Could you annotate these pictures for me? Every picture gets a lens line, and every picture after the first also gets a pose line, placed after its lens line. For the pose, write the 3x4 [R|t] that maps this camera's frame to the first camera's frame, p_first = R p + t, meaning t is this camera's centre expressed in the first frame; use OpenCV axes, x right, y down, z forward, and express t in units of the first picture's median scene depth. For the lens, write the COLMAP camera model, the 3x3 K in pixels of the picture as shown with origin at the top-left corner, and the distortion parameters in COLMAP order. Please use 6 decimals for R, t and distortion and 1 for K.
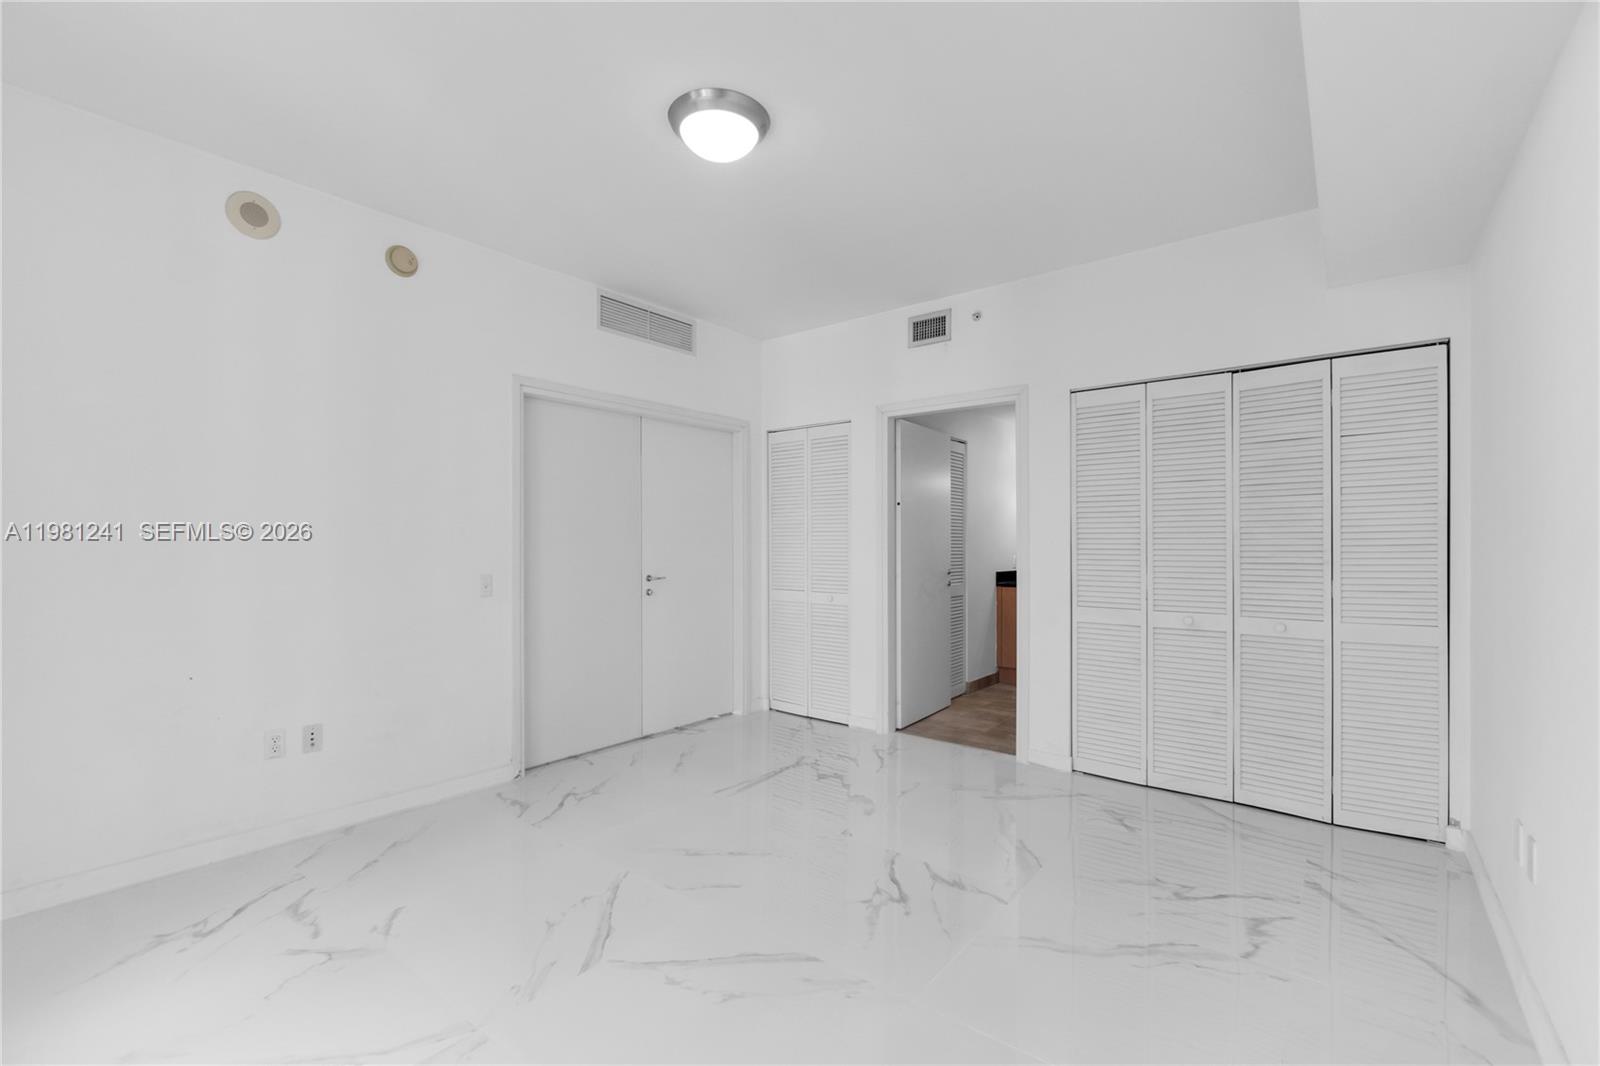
lens RADIAL K [[691.7, 0, 785.5], [0, 691.7, 534.6], [0, 0, 1]] dist [-0.005407, -0.000055]
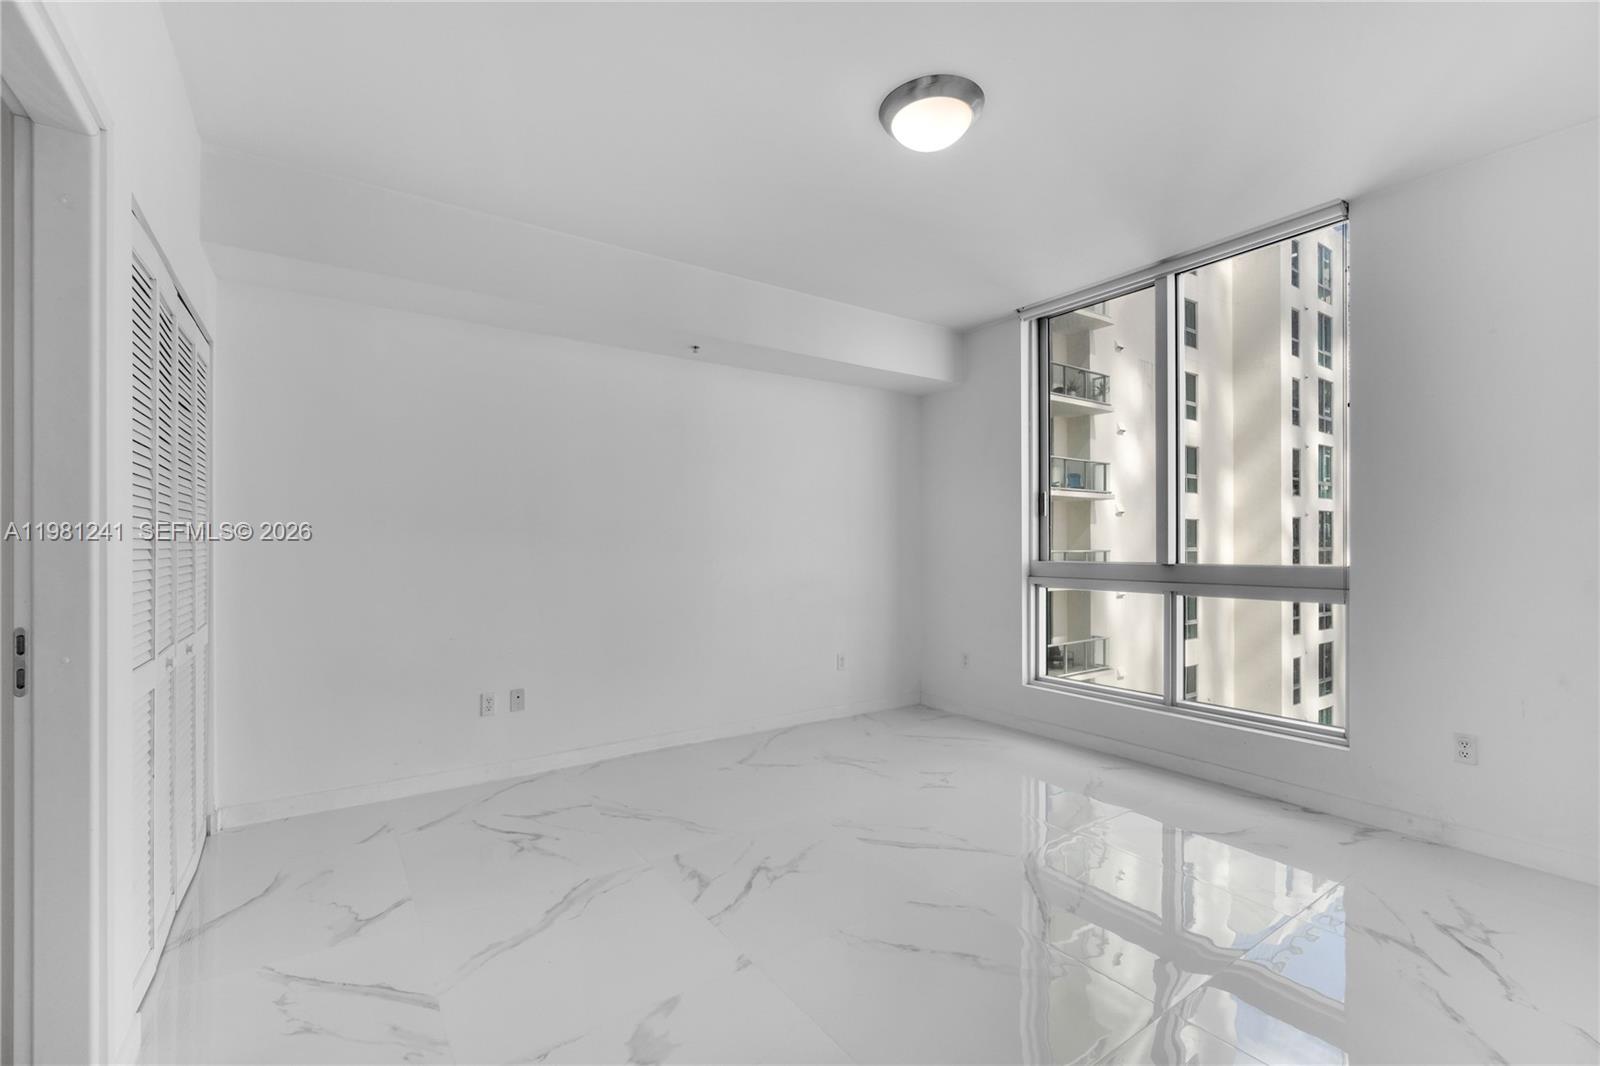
lens RADIAL K [[691.7, 0, 785.5], [0, 691.7, 534.6], [0, 0, 1]] dist [-0.005407, -0.000055]
pose [[-0.956542, 0.001431, 0.291590, -0.206997], [-0.007448, 0.999542, -0.029337, 0.036492], [-0.291498, -0.030234, -0.956093, 2.244873]]
